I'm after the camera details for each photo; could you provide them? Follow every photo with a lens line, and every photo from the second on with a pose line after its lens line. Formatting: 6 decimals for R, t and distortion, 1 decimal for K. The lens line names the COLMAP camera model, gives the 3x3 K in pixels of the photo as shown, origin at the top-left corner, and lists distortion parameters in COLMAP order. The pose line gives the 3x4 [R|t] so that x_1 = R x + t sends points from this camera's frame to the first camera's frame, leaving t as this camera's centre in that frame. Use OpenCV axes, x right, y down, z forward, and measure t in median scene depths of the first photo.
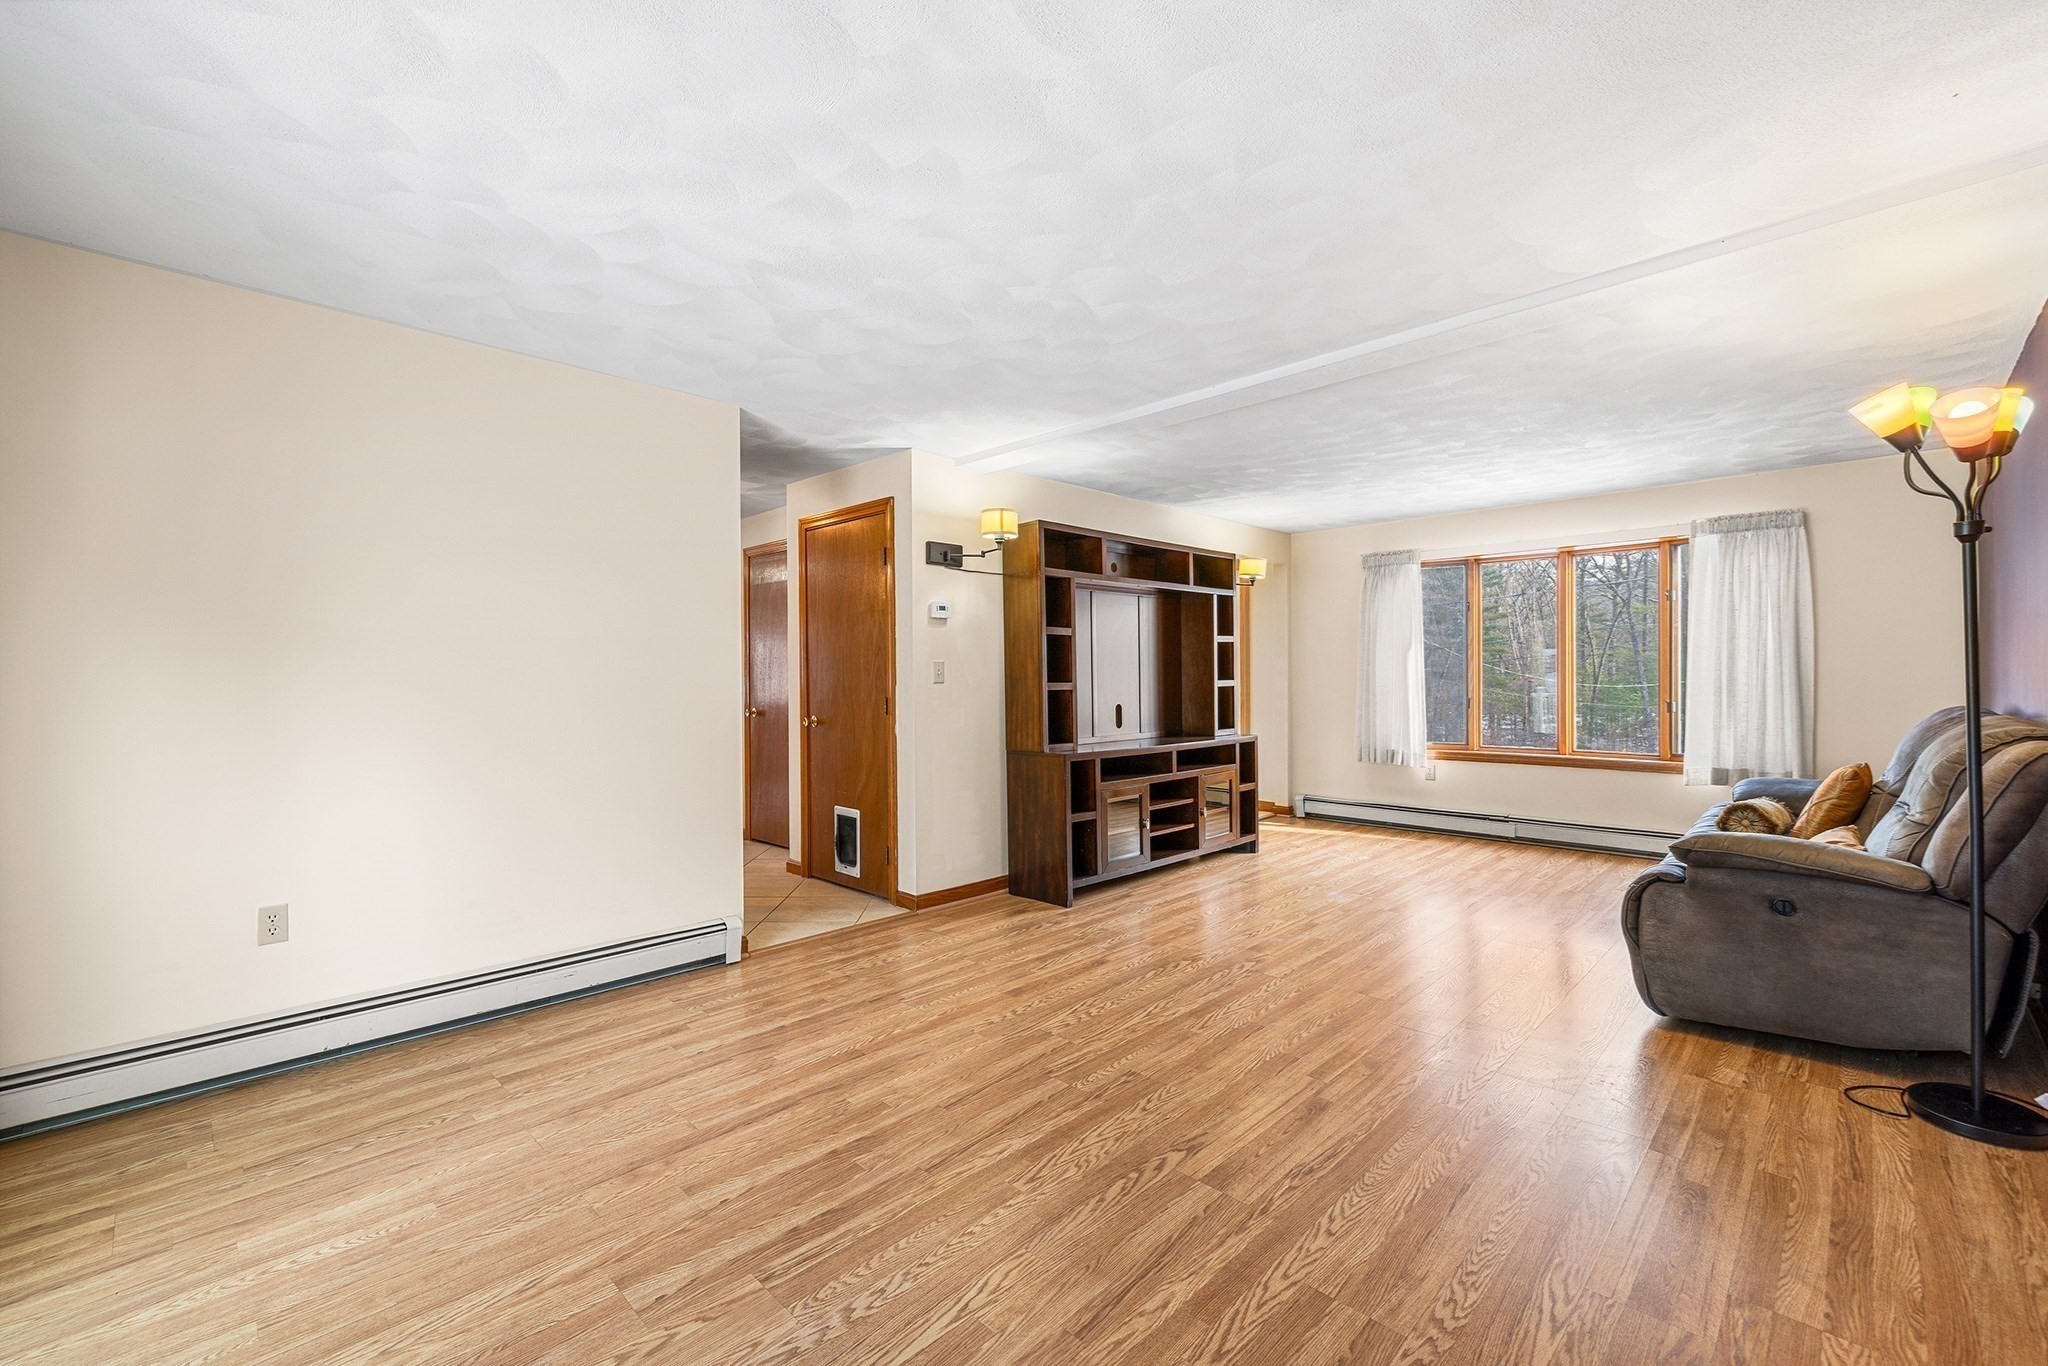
lens RADIAL K [[869.8, 0, 1030.5], [0, 869.8, 683.0], [0, 0, 1]] dist [0.000896, -0.000242]
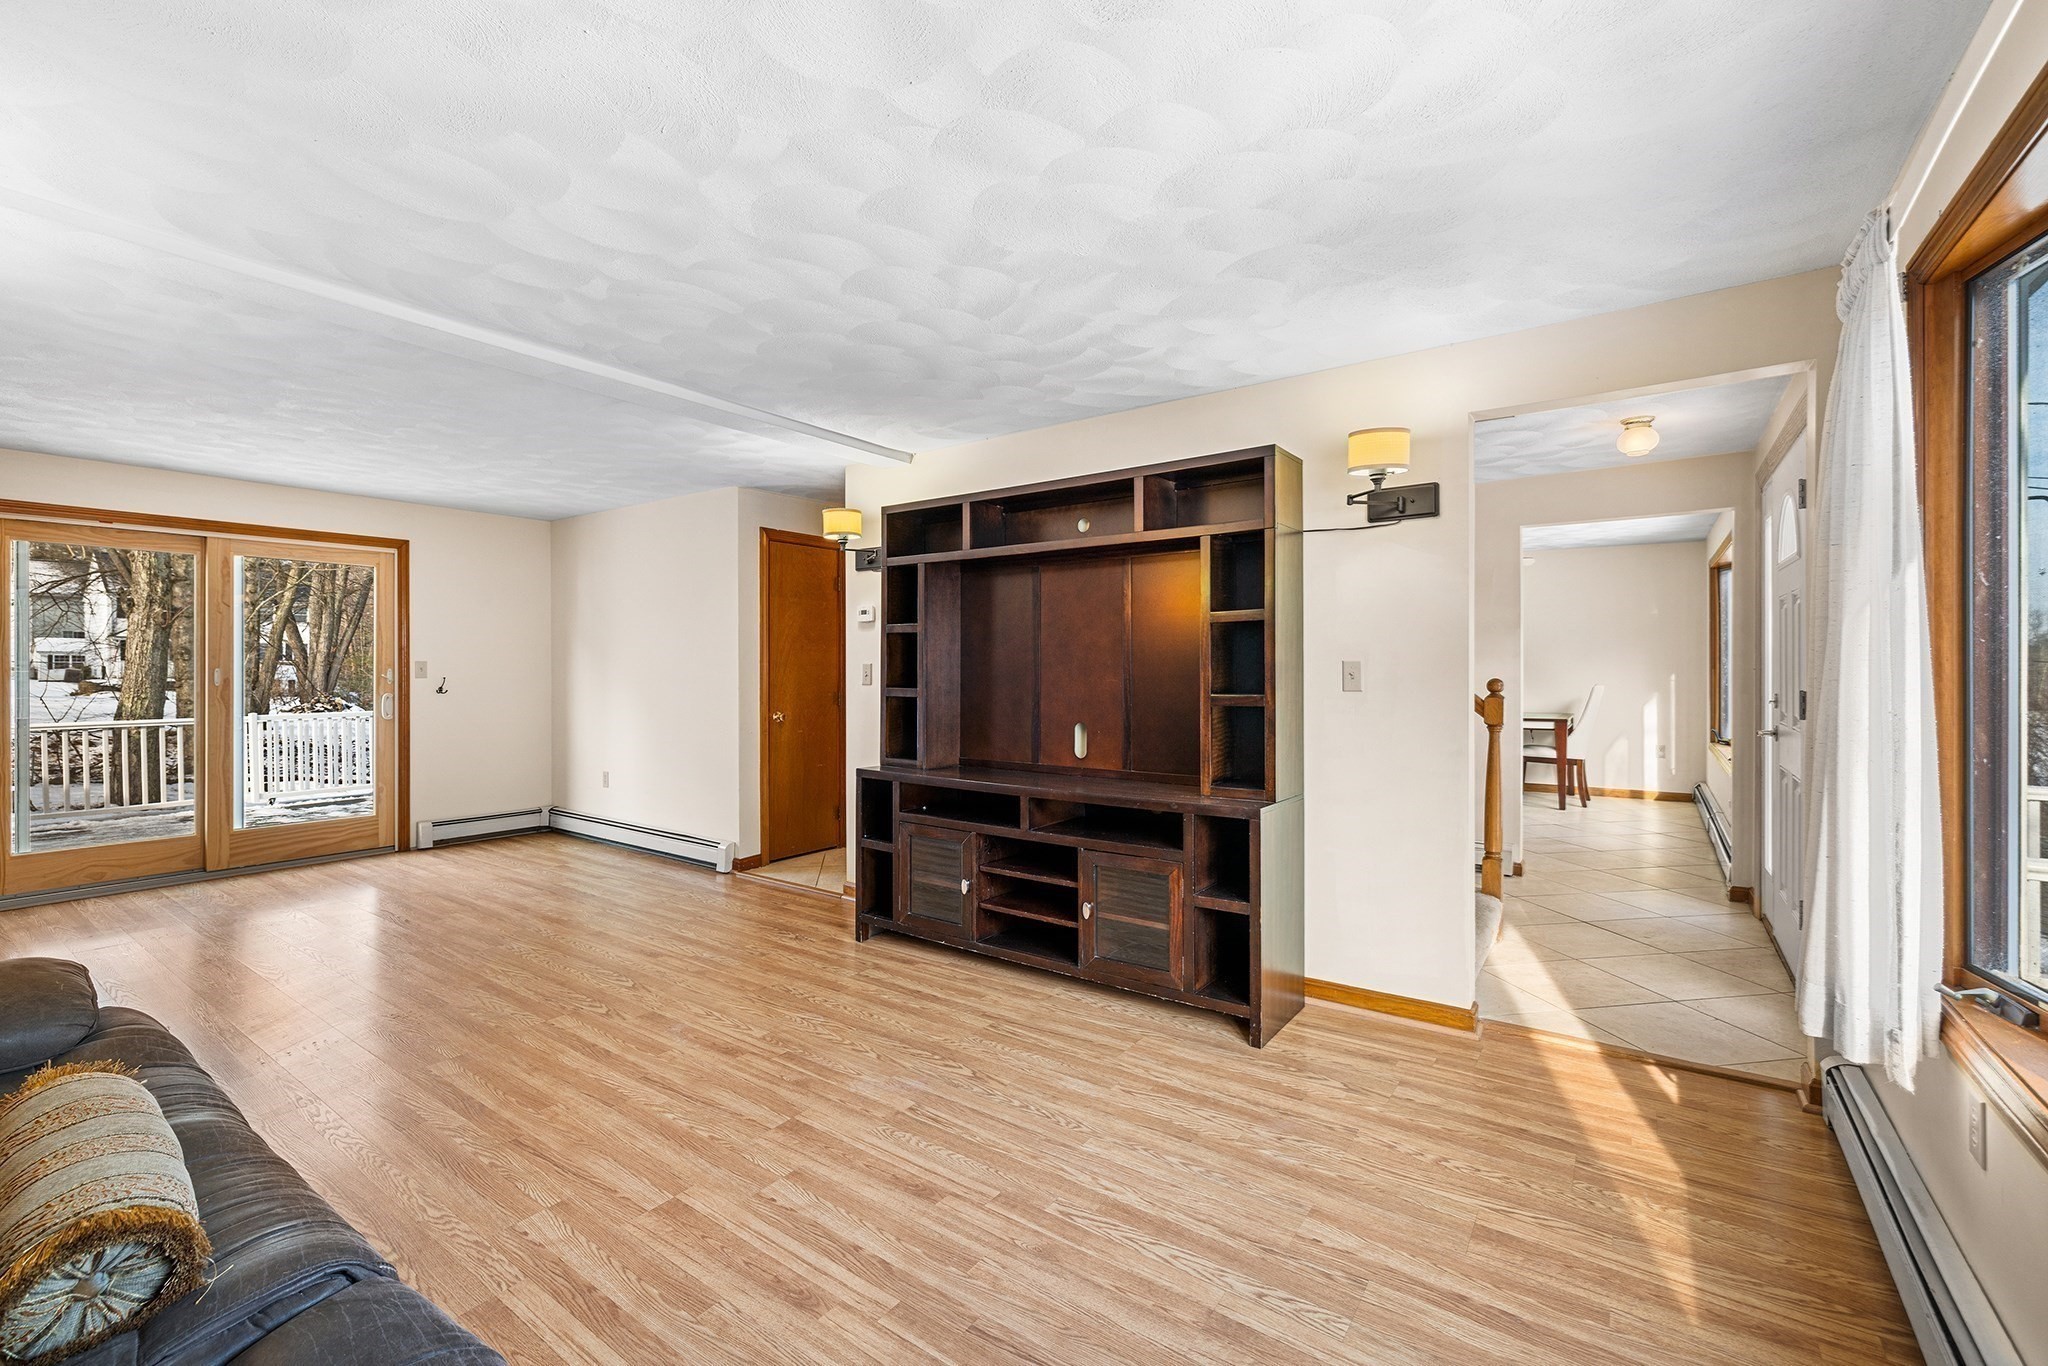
lens RADIAL K [[869.8, 0, 1015.3], [0, 869.8, 671.7], [0, 0, 1]] dist [0.000896, -0.000242]
pose [[0.135214, 0.009748, -0.990768, 0.995444], [-0.005718, 0.999943, 0.009058, -0.028508], [0.990800, 0.004440, 0.135262, 1.088289]]
